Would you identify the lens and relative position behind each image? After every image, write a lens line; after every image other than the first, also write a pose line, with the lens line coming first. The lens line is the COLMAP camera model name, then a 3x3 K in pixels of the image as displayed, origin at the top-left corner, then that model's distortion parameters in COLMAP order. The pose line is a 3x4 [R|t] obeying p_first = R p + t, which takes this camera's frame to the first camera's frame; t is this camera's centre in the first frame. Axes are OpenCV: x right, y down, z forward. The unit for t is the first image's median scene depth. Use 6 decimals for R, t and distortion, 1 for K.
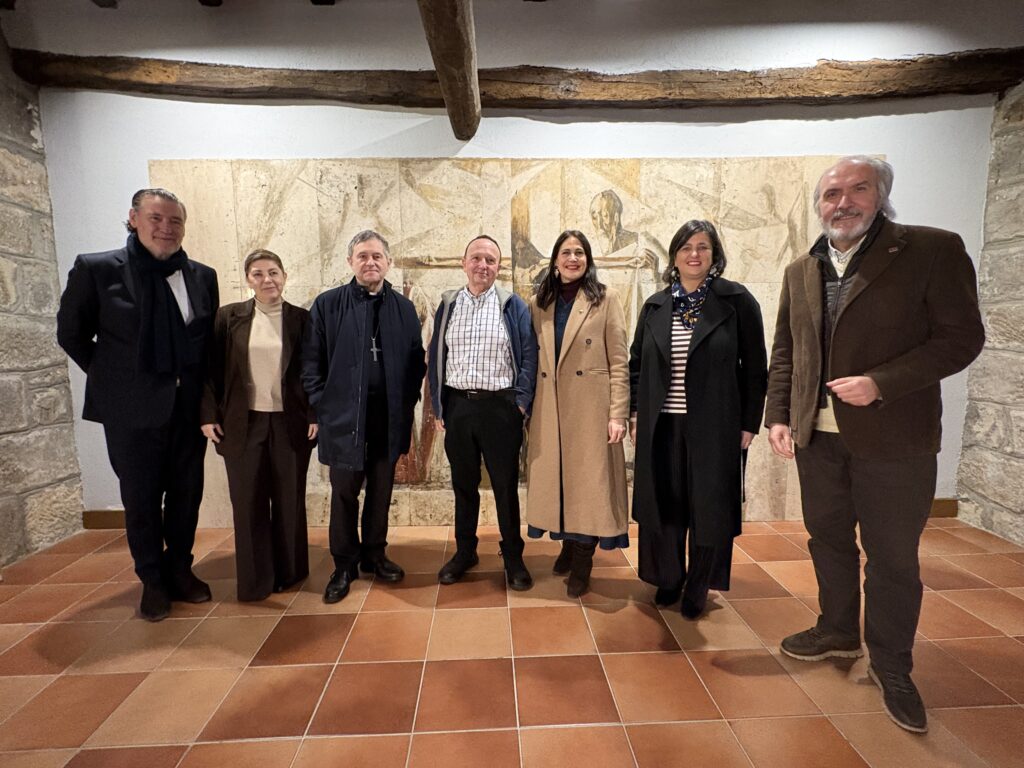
lens RADIAL K [[479.2, 0, 510.1], [0, 479.2, 383.5], [0, 0, 1]] dist [-0.000214, 0.000064]
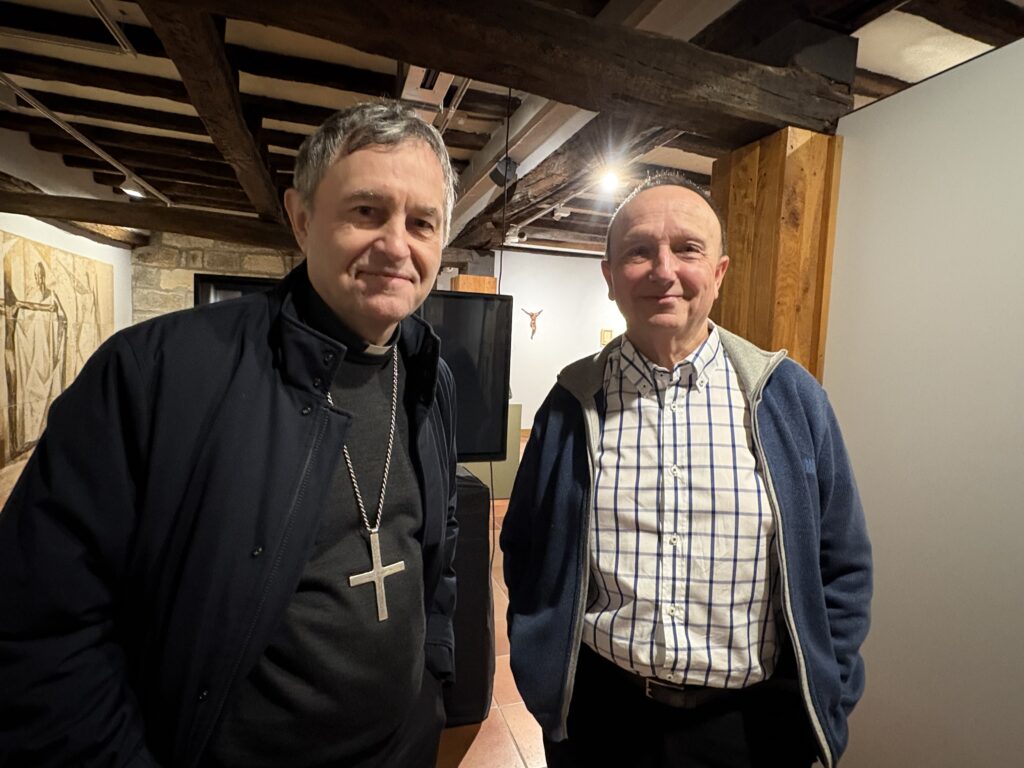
lens RADIAL K [[533.1, 0, 513.5], [0, 533.1, 383.5], [0, 0, 1]] dist [-0.000034, 0.000015]
pose [[-0.280891, -0.063747, 0.957620, -1.952669], [0.084611, 0.992262, 0.090871, -0.032236], [-0.956003, 0.106550, -0.273323, 0.027439]]
